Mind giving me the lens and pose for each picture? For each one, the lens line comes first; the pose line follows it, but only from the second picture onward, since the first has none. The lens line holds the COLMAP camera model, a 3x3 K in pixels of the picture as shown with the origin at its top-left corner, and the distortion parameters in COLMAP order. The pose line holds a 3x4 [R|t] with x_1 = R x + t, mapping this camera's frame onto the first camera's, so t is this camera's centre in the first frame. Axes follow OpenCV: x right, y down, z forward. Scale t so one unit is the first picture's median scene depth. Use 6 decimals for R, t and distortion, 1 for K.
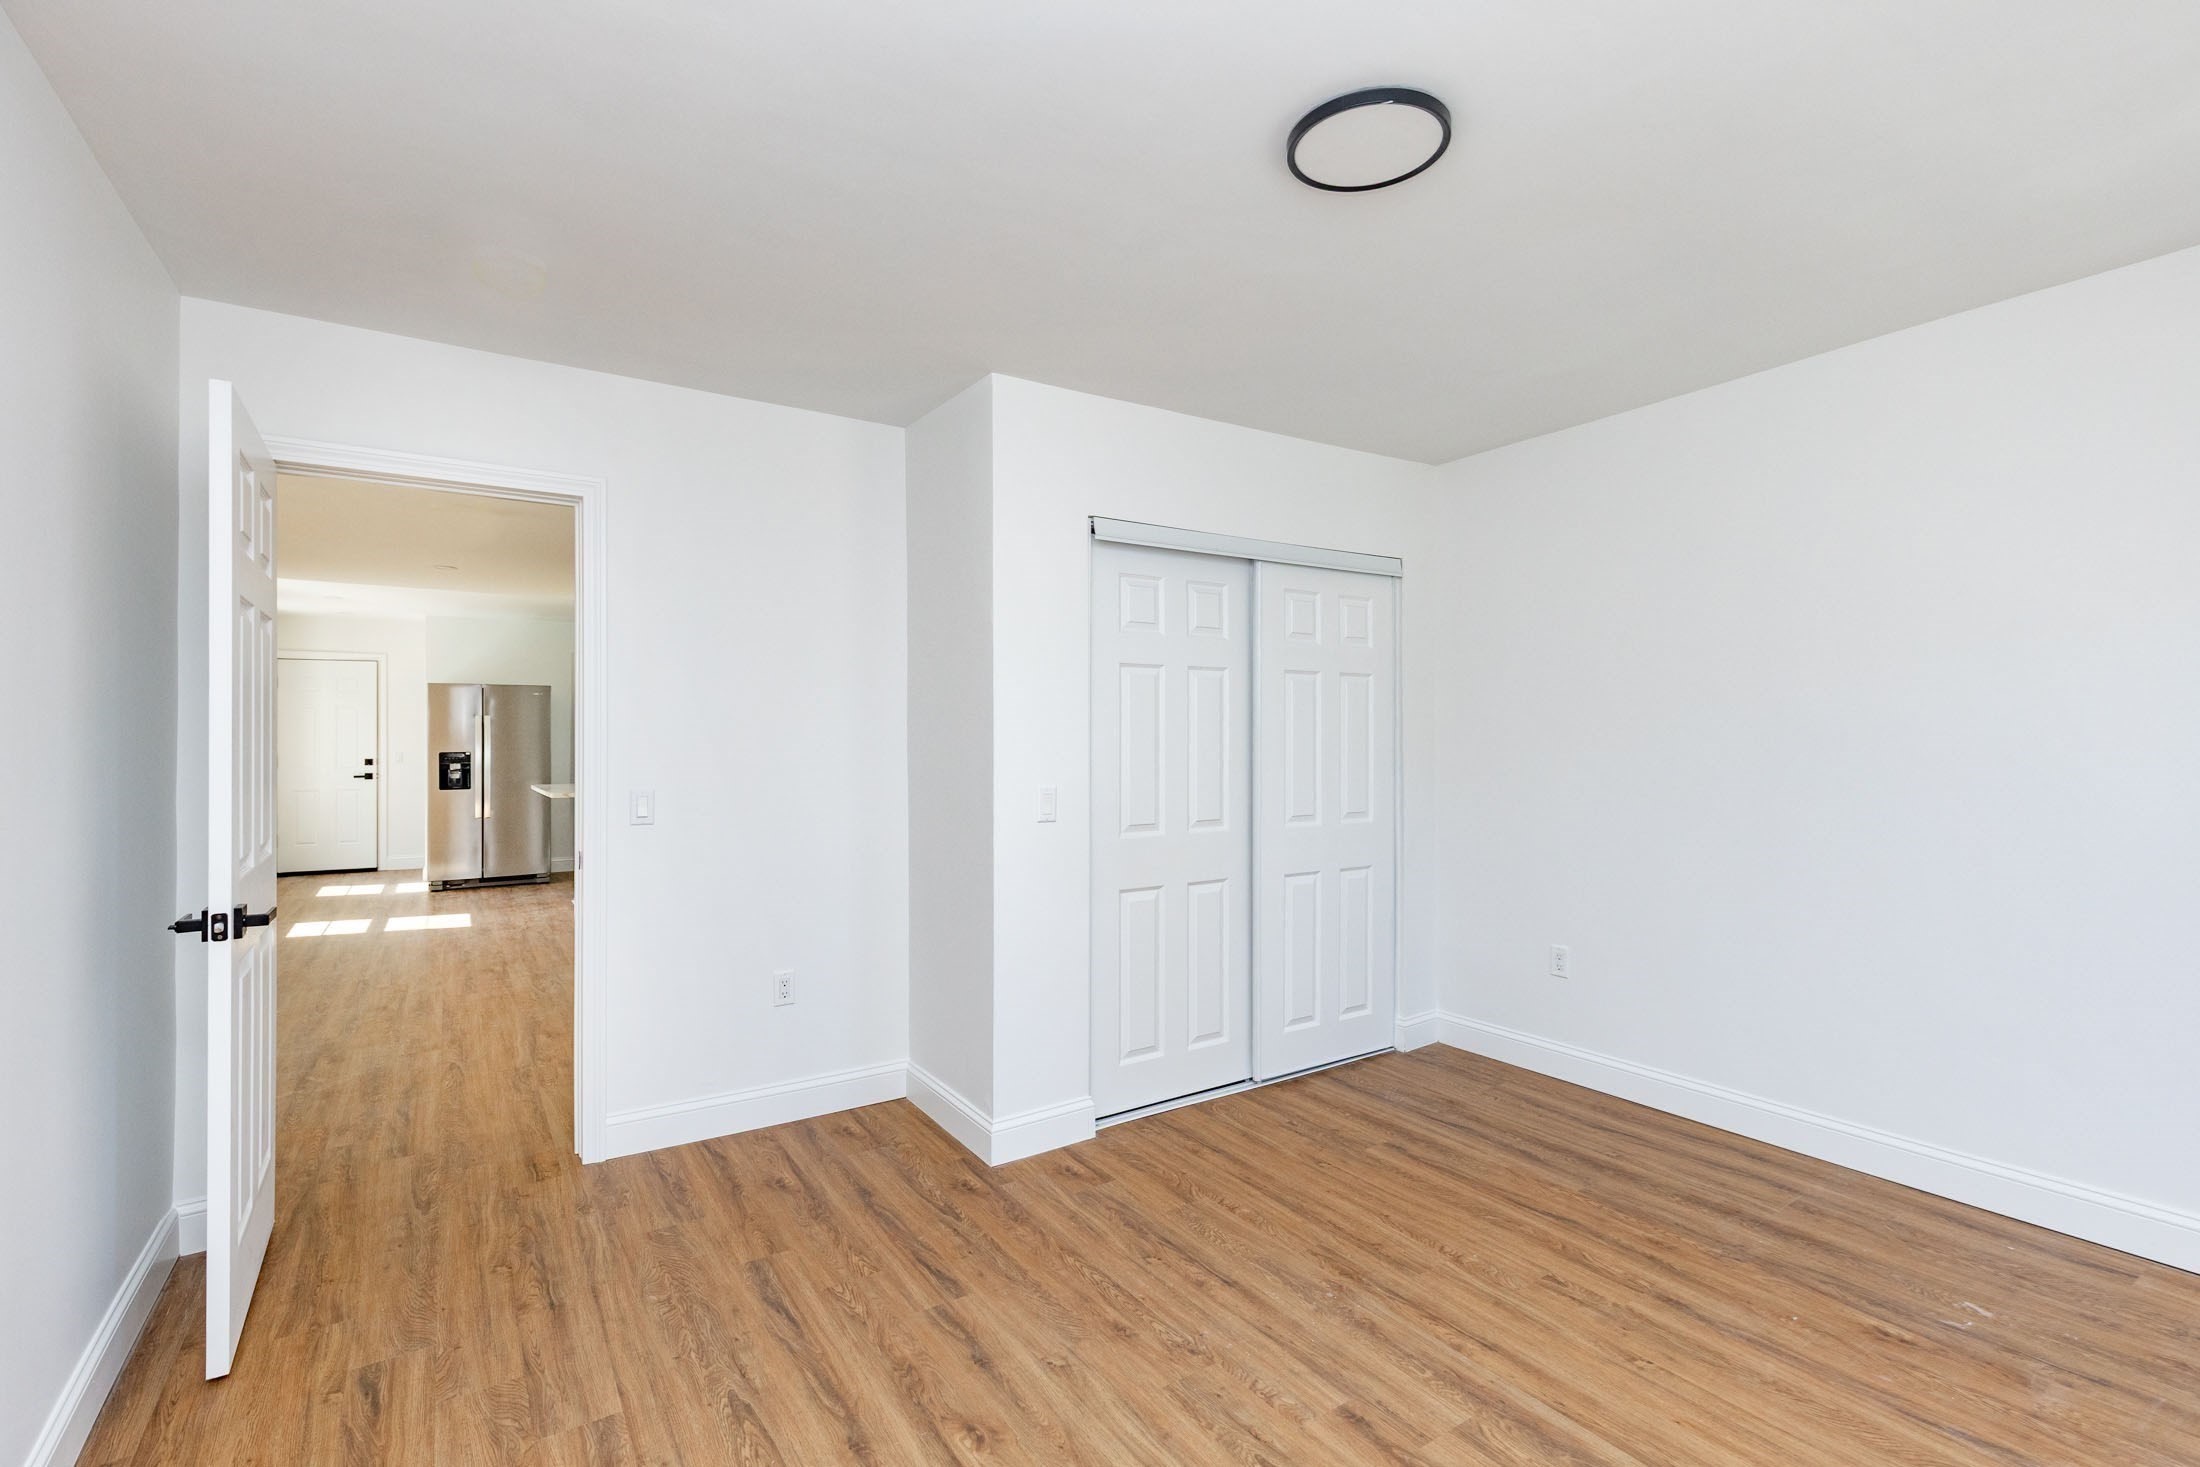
lens RADIAL K [[1005.7, 0, 1090.3], [0, 1005.7, 739.6], [0, 0, 1]] dist [0.009579, -0.001772]
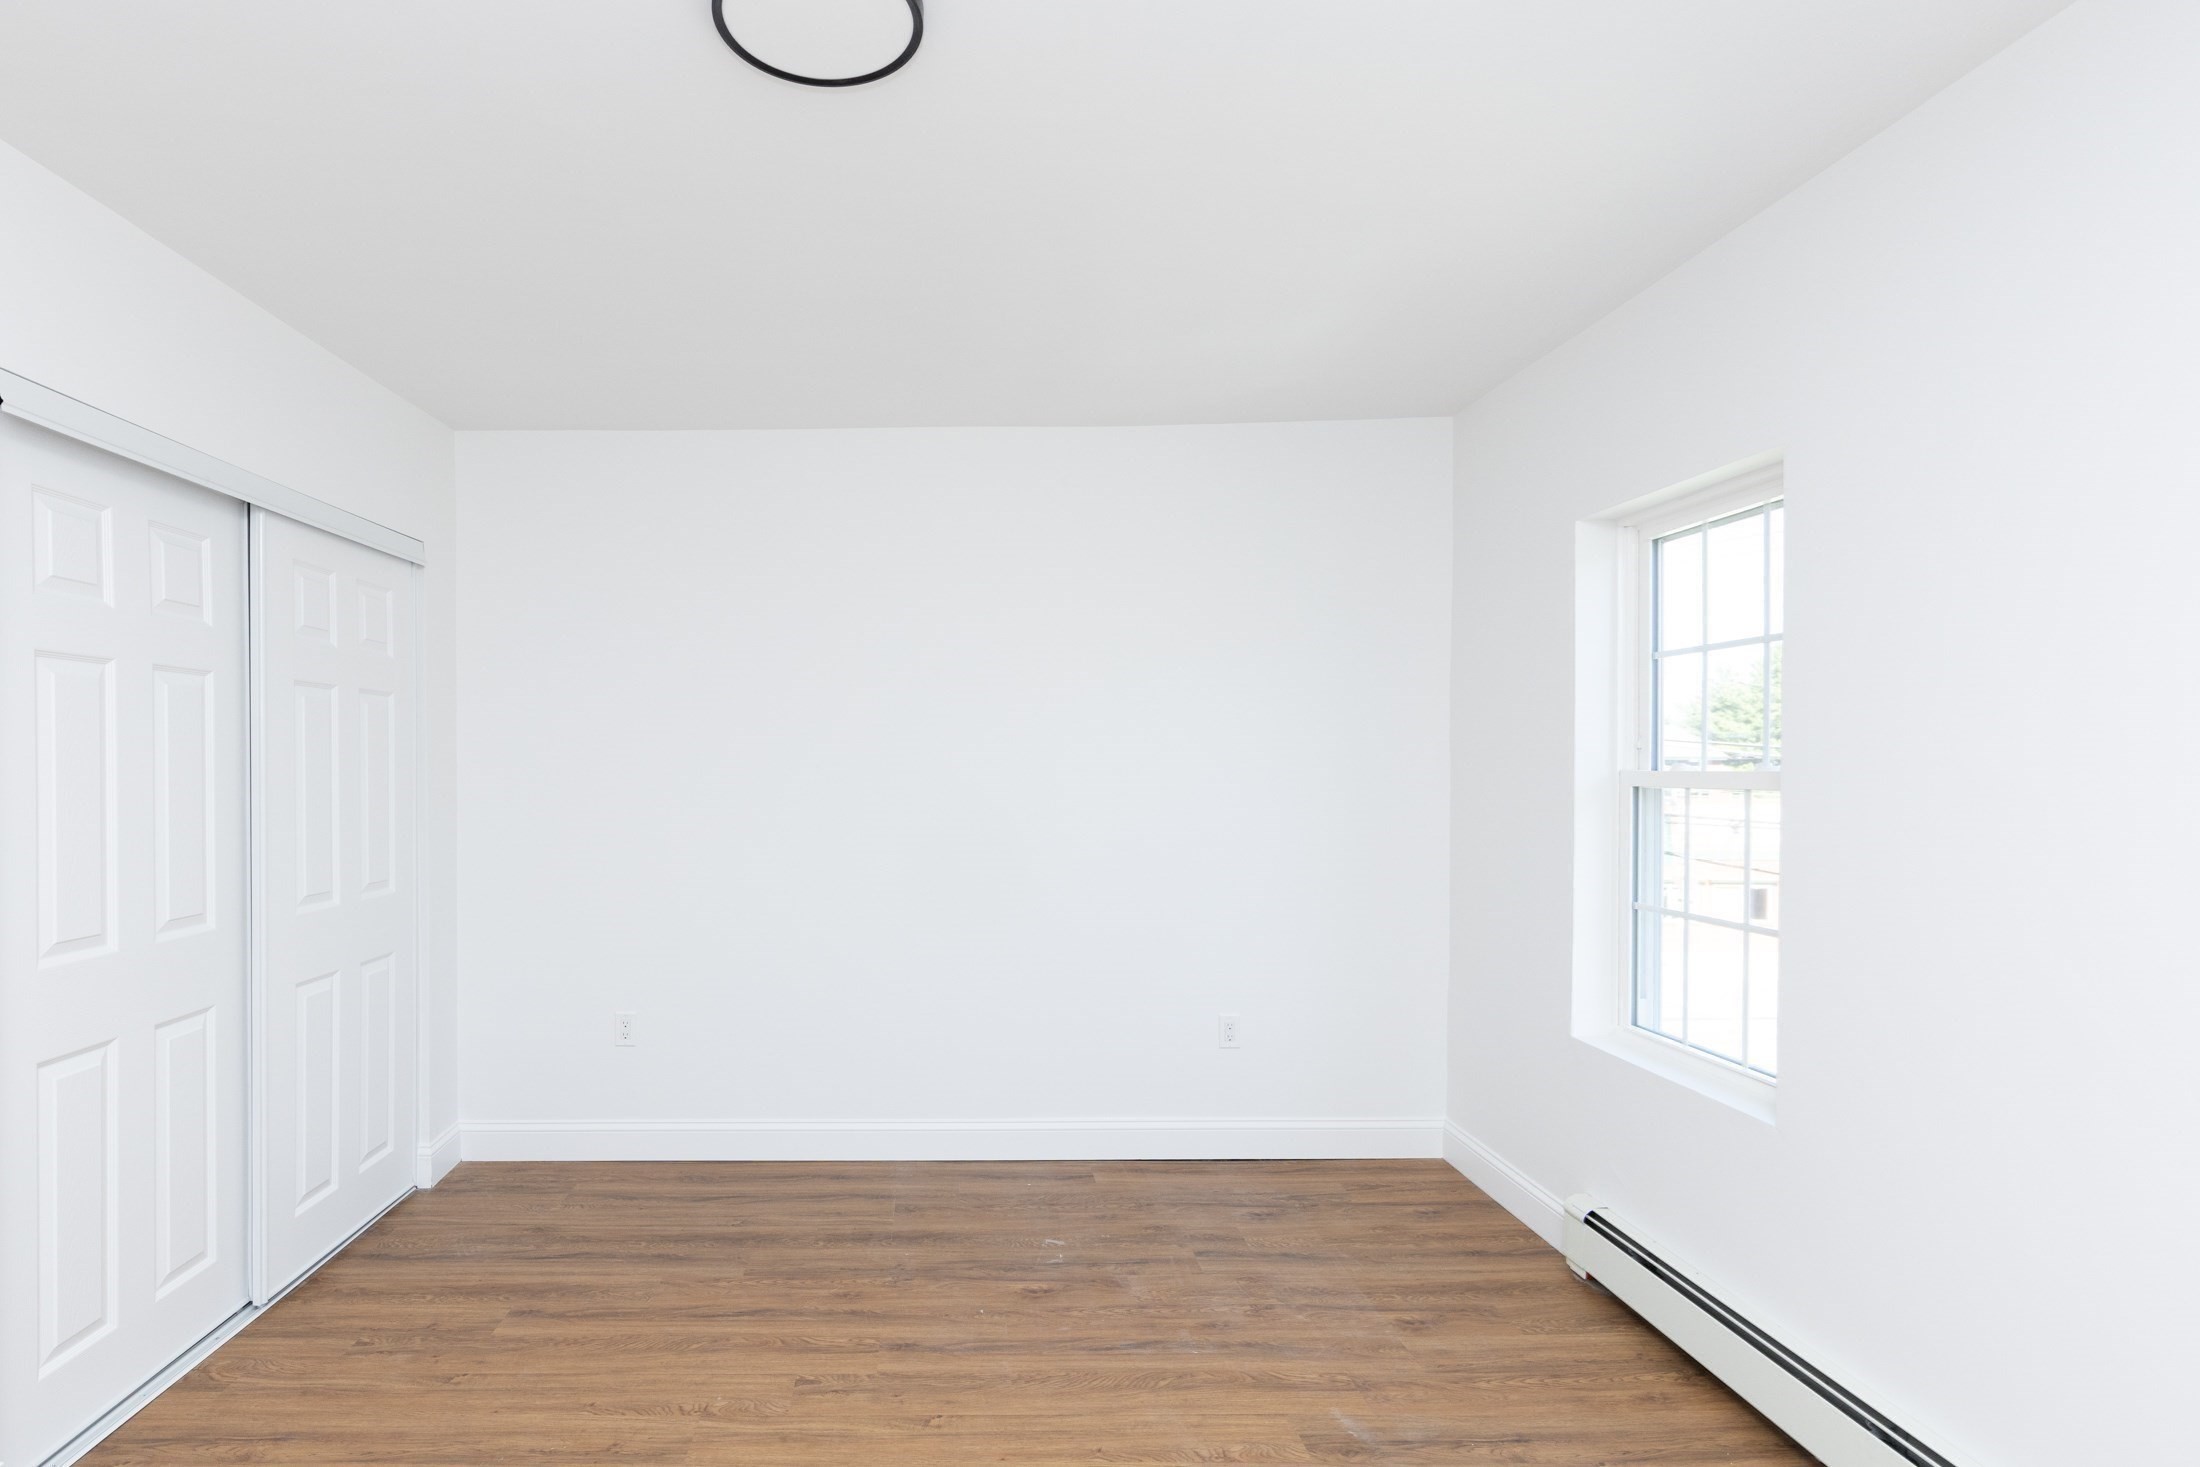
lens RADIAL K [[1086.8, 0, 1066.9], [0, 1086.8, 794.0], [0, 0, 1]] dist [0.003112, 0.002254]
pose [[0.541043, -0.018824, 0.840785, -0.174110], [0.001408, 0.999768, 0.021477, -0.010167], [-0.840994, -0.010437, 0.540944, 0.216088]]
